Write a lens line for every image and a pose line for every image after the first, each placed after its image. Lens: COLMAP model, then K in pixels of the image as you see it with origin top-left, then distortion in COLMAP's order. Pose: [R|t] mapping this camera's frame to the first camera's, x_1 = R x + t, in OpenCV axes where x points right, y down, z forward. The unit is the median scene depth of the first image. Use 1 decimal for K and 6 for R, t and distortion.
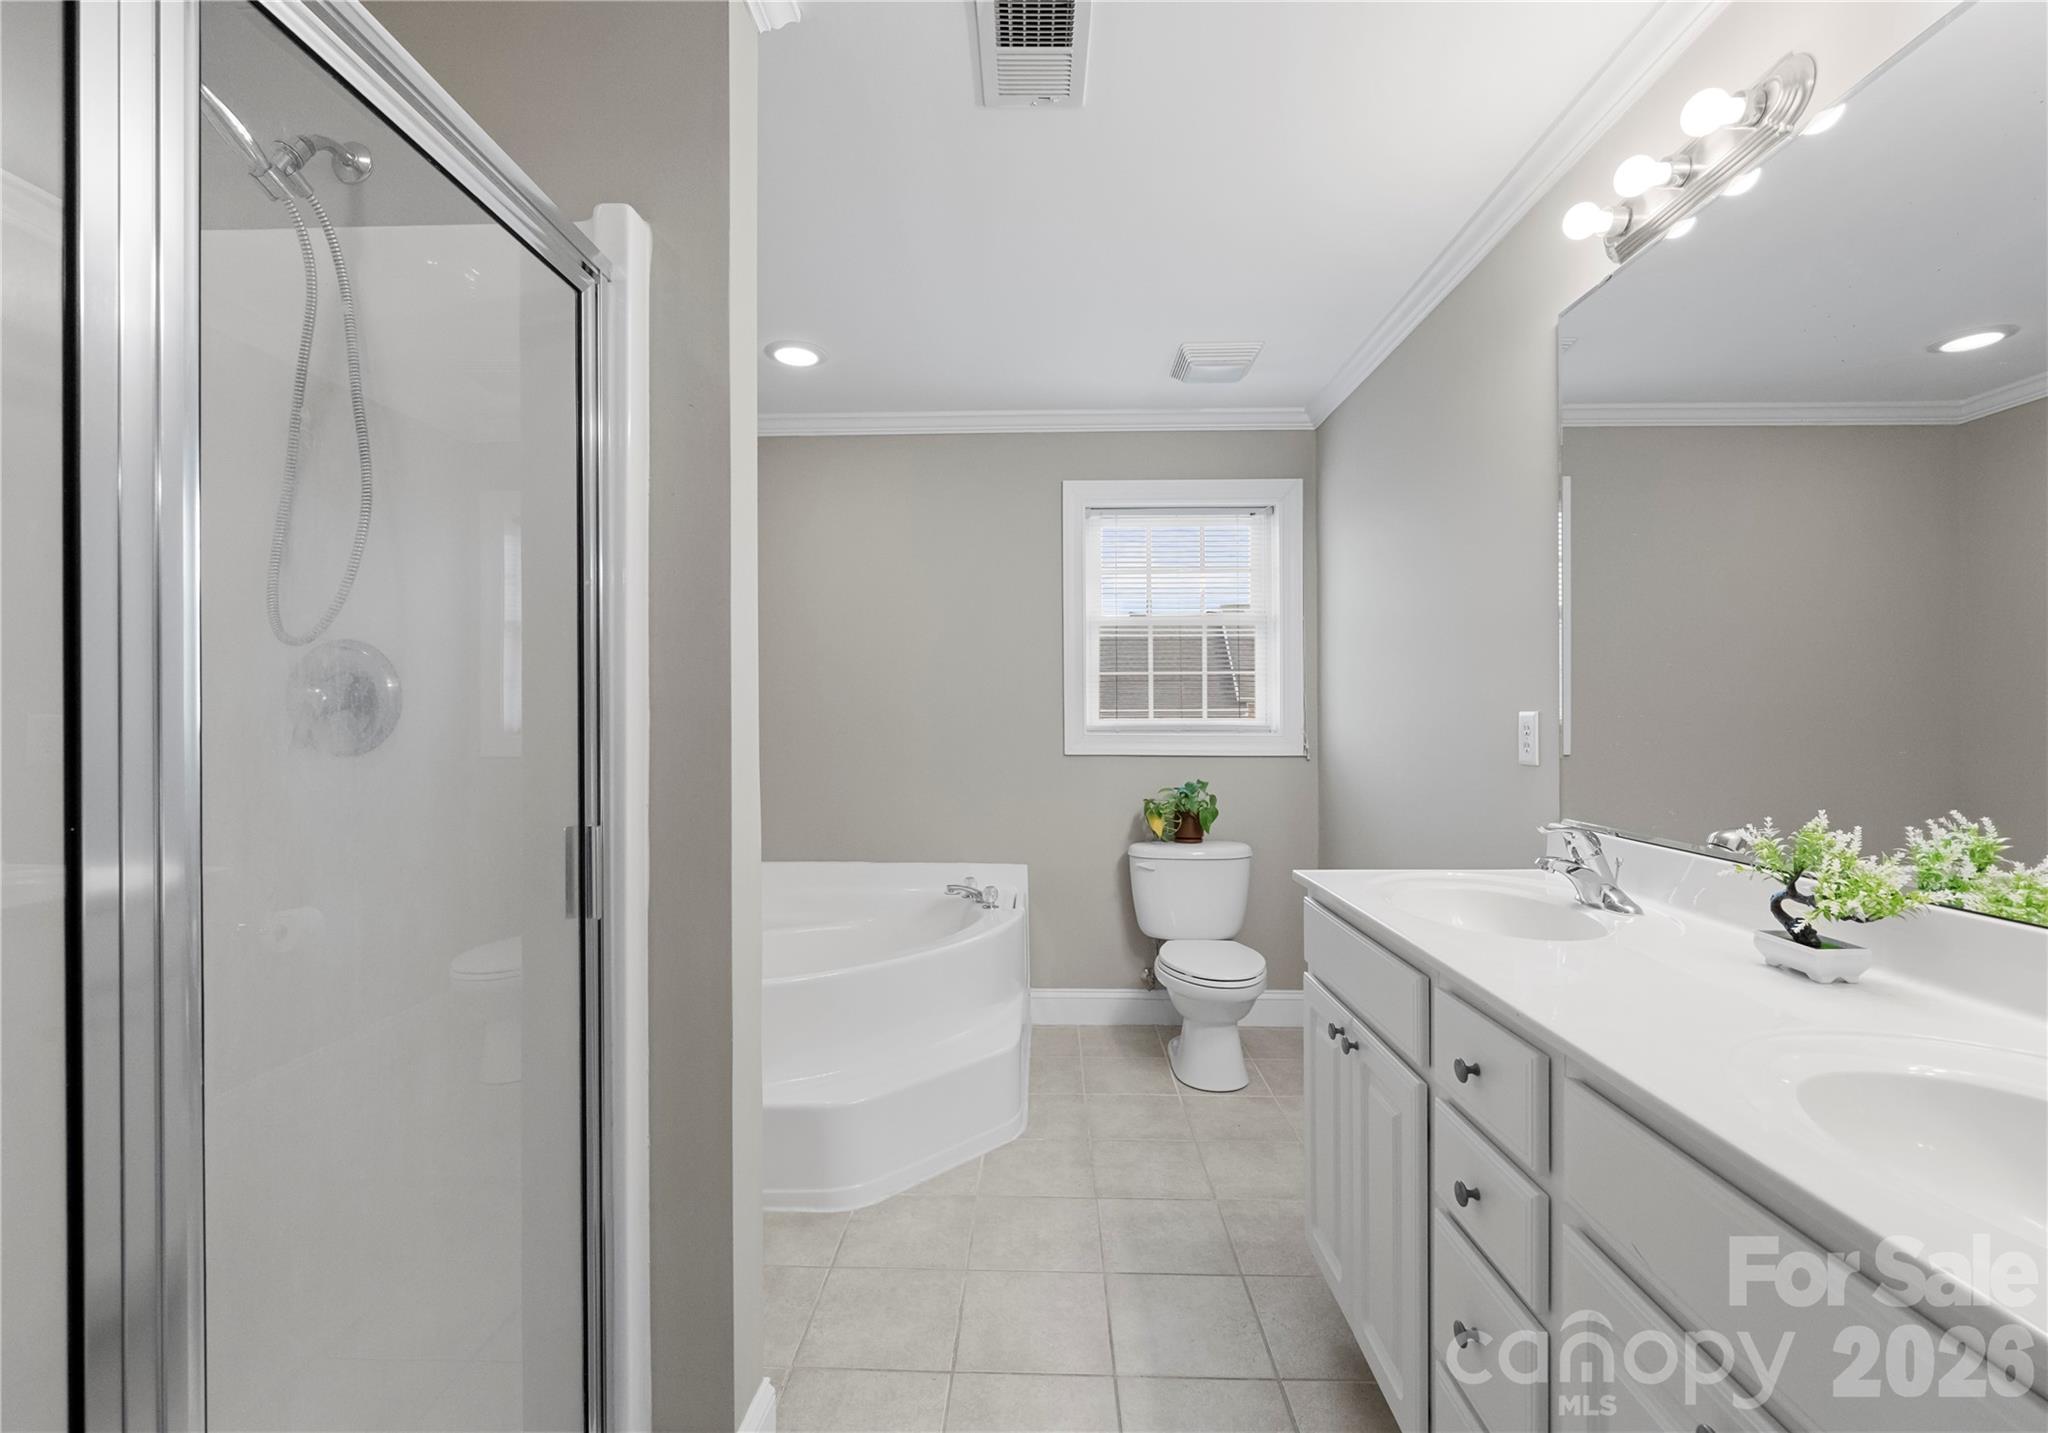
lens RADIAL K [[845.3, 0, 1021.0], [0, 845.3, 704.0], [0, 0, 1]] dist [-0.001330, 0.000215]
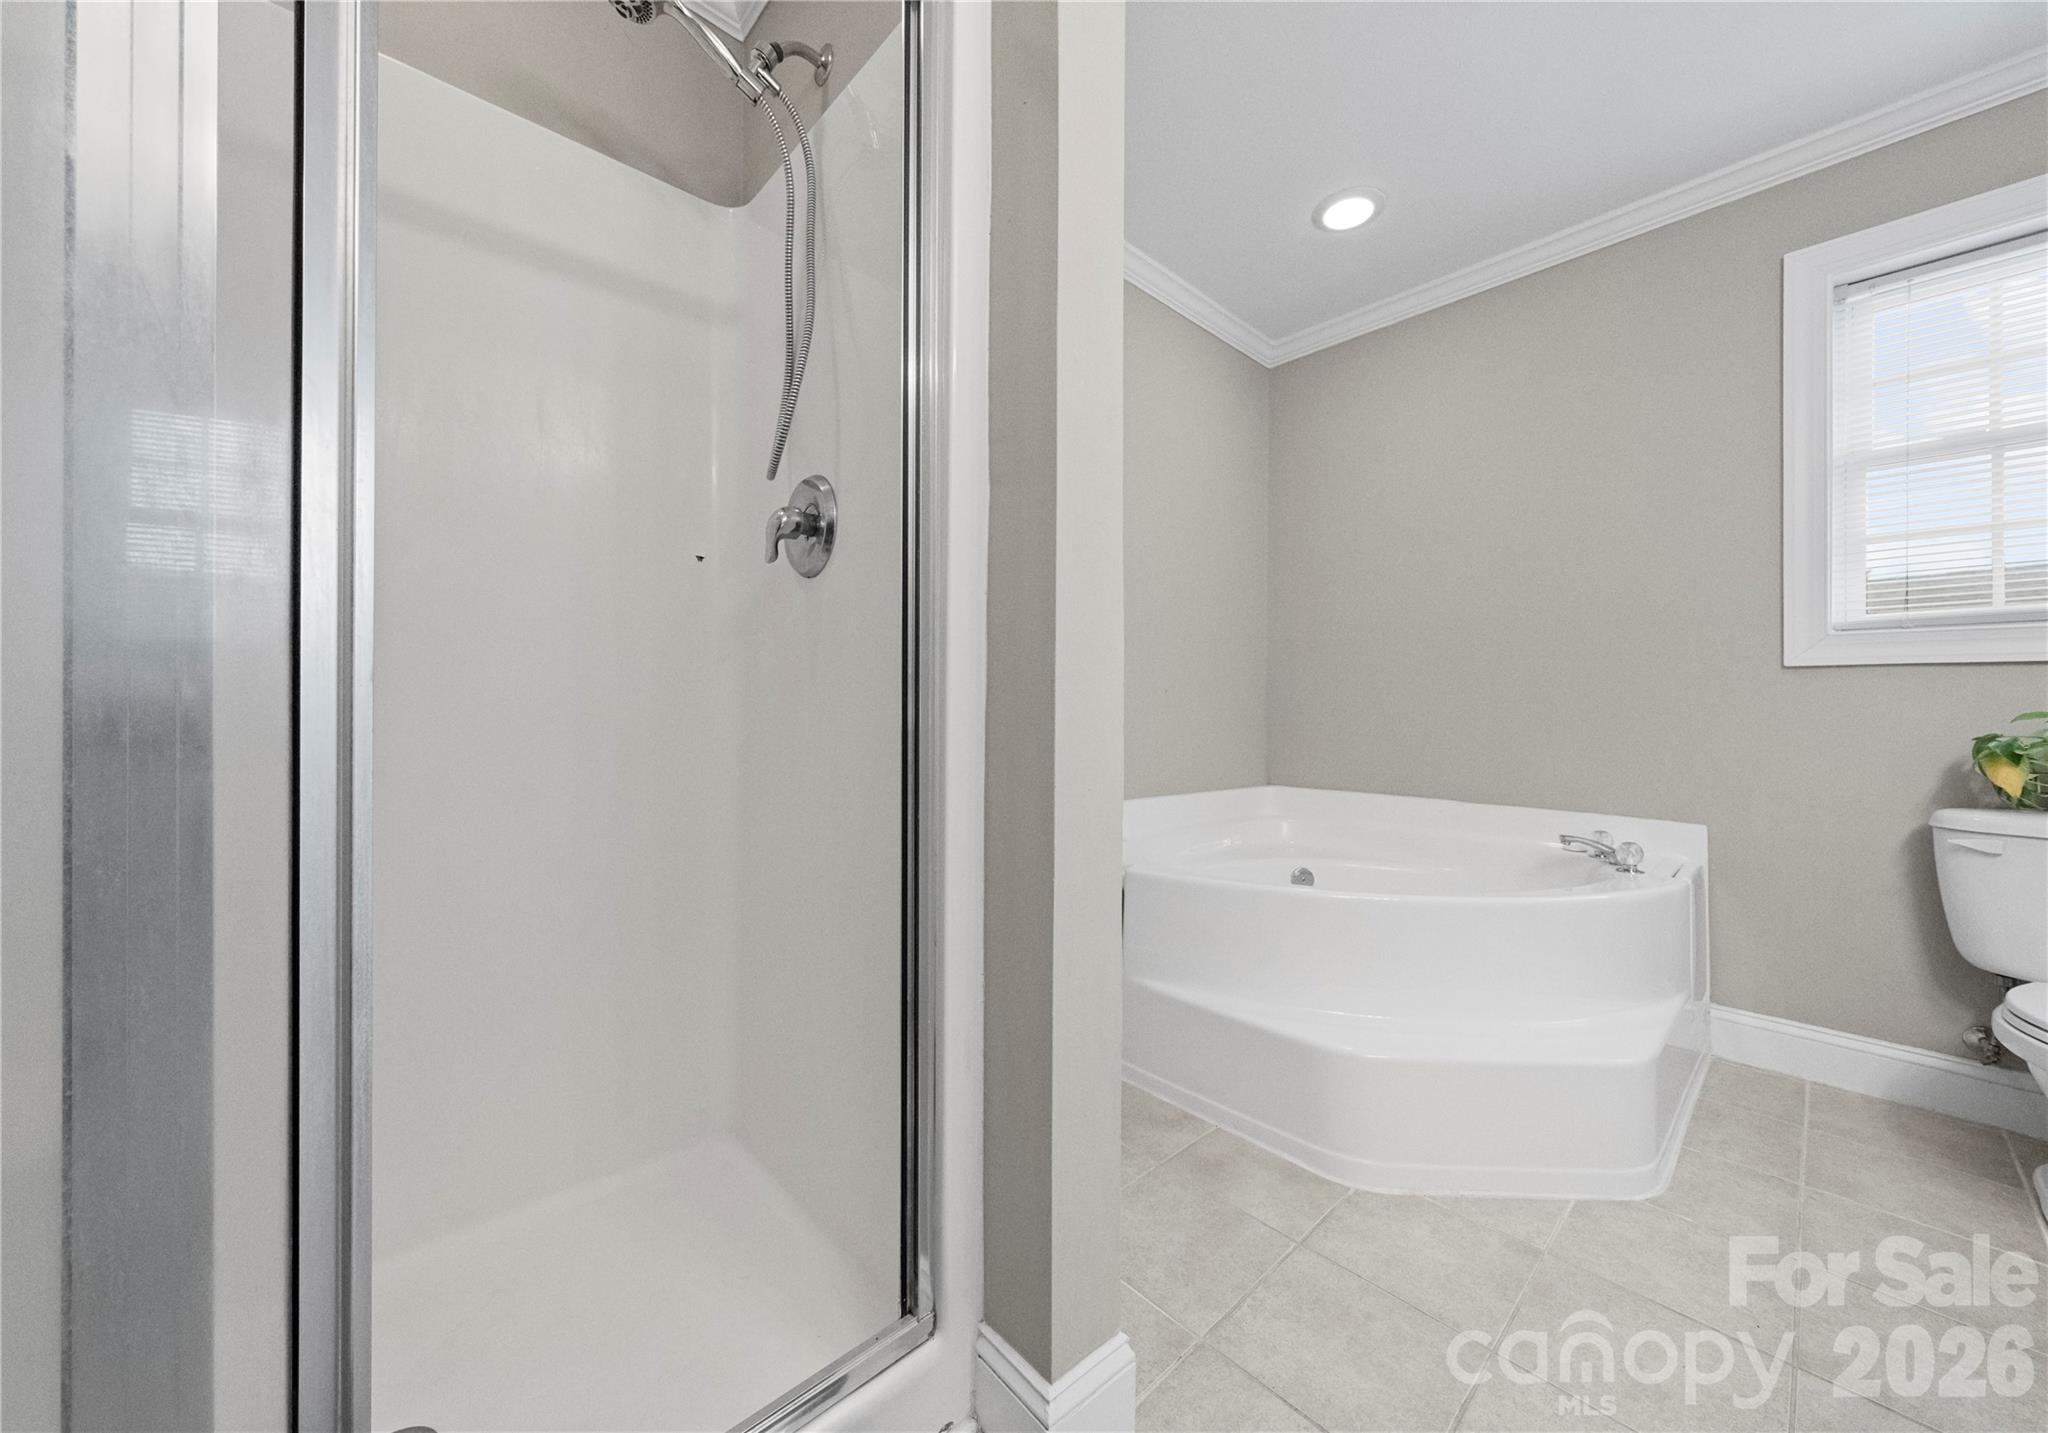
lens RADIAL K [[761.5, 0, 1008.0], [0, 761.5, 686.3], [0, 0, 1]] dist [-0.003019, 0.000049]
pose [[0.708152, 0.002675, -0.706055, 0.069443], [0.003829, 0.999964, 0.007629, 0.116457], [0.706049, -0.008106, 0.708116, 0.258365]]
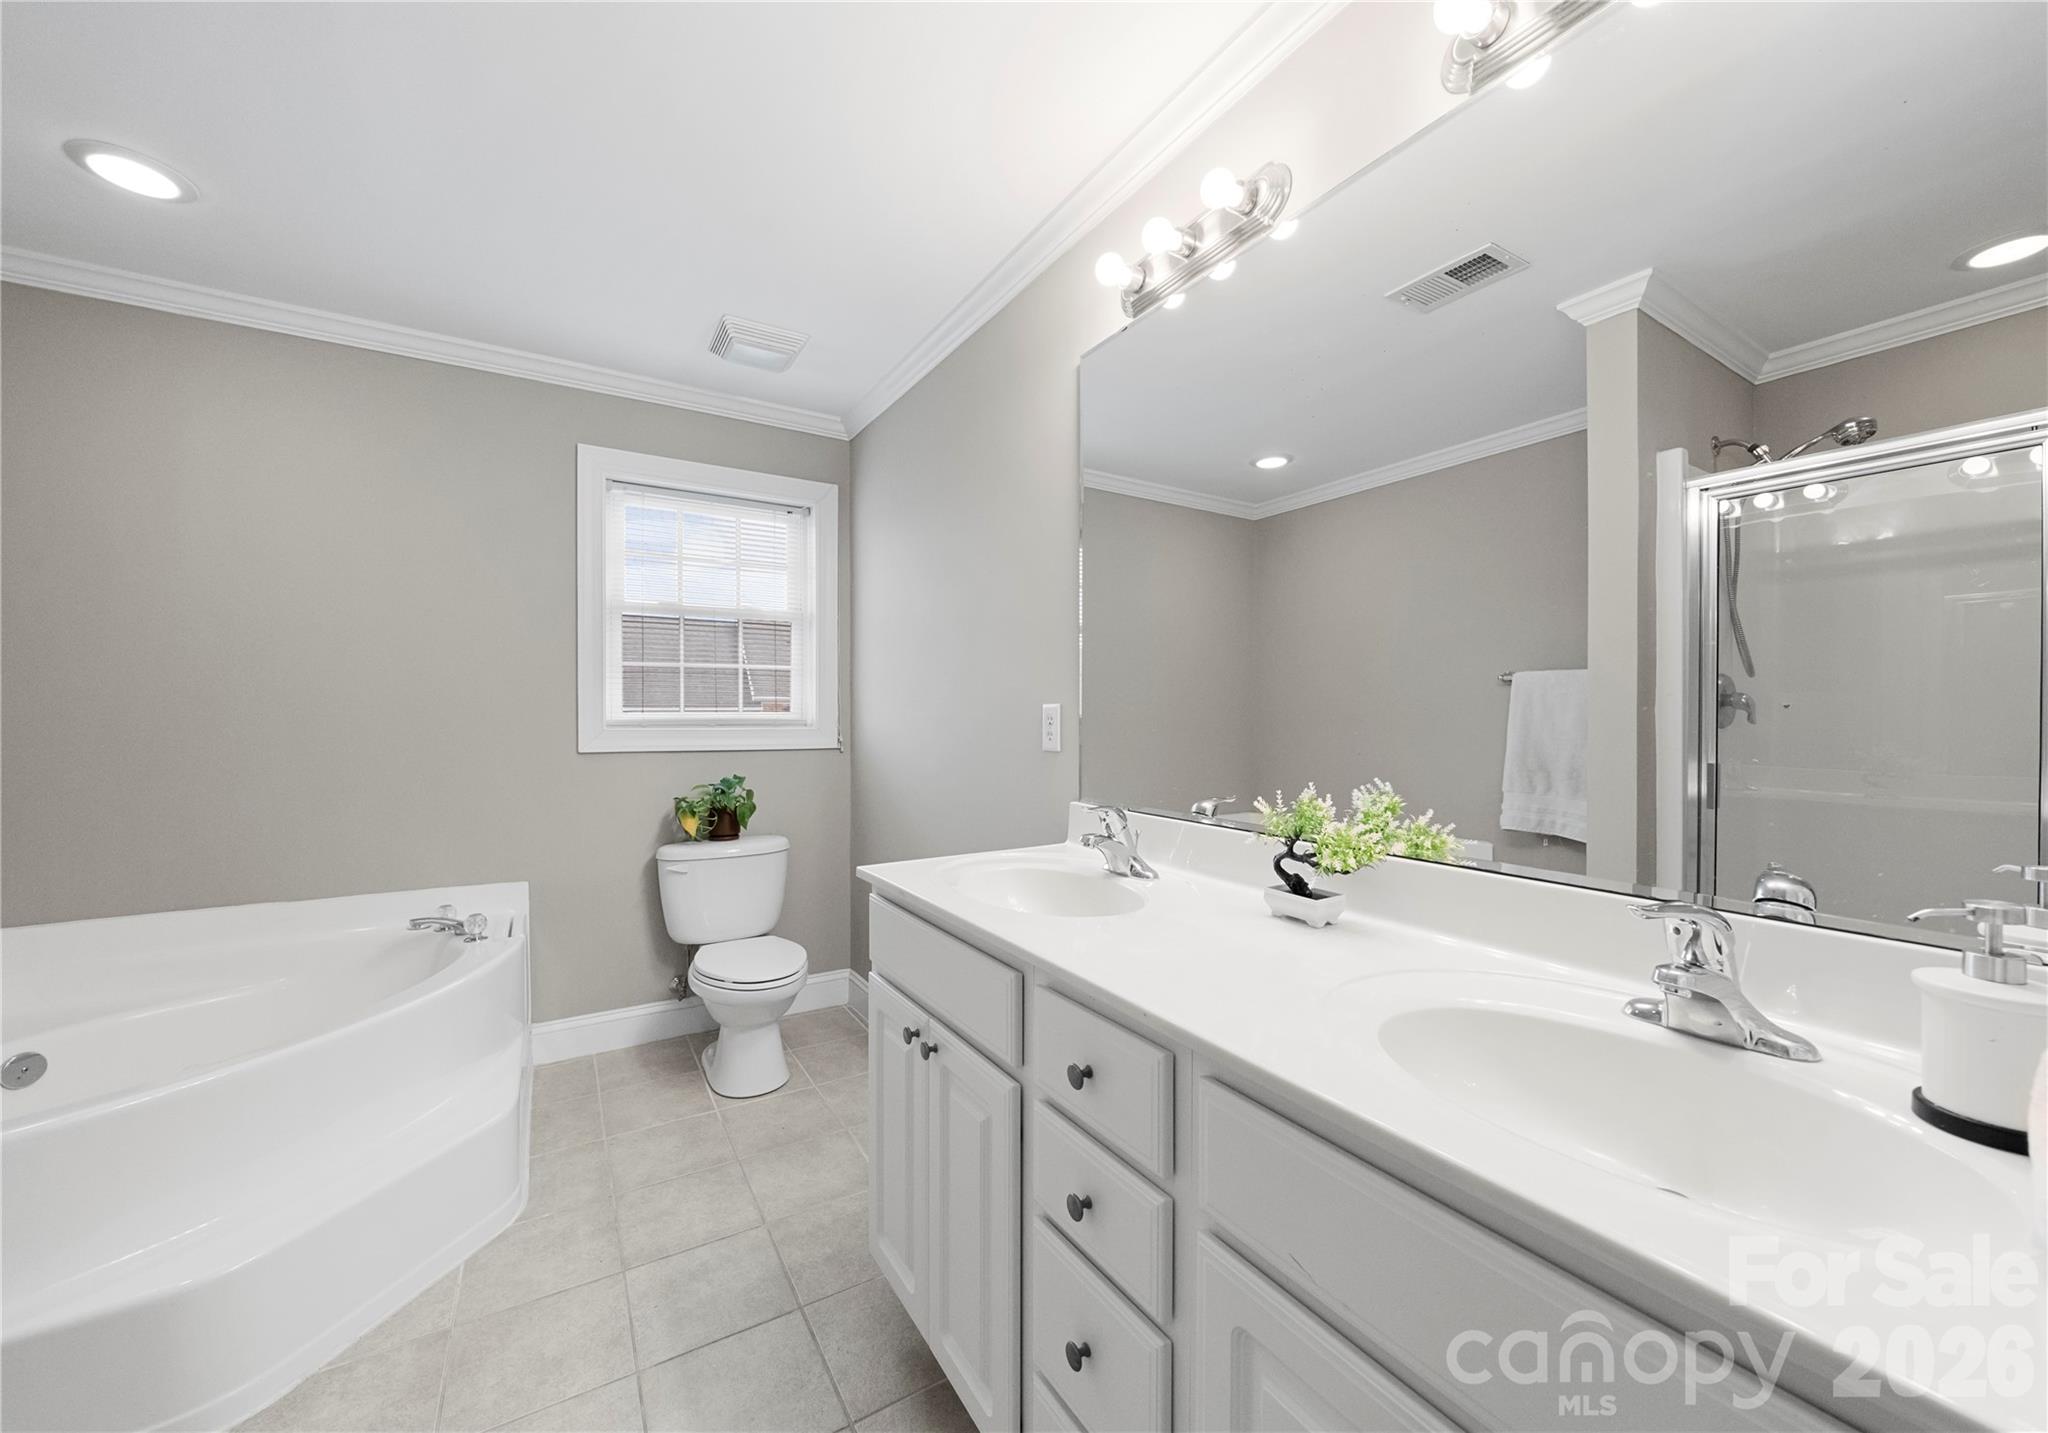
lens RADIAL K [[761.5, 0, 1000.0], [0, 761.5, 711.0], [0, 0, 1]] dist [-0.003019, 0.000049]
pose [[0.845078, 0.004407, 0.534625, -0.002413], [-0.010112, 0.999919, 0.007742, 0.009545], [-0.534548, -0.011949, 0.845054, 0.152353]]
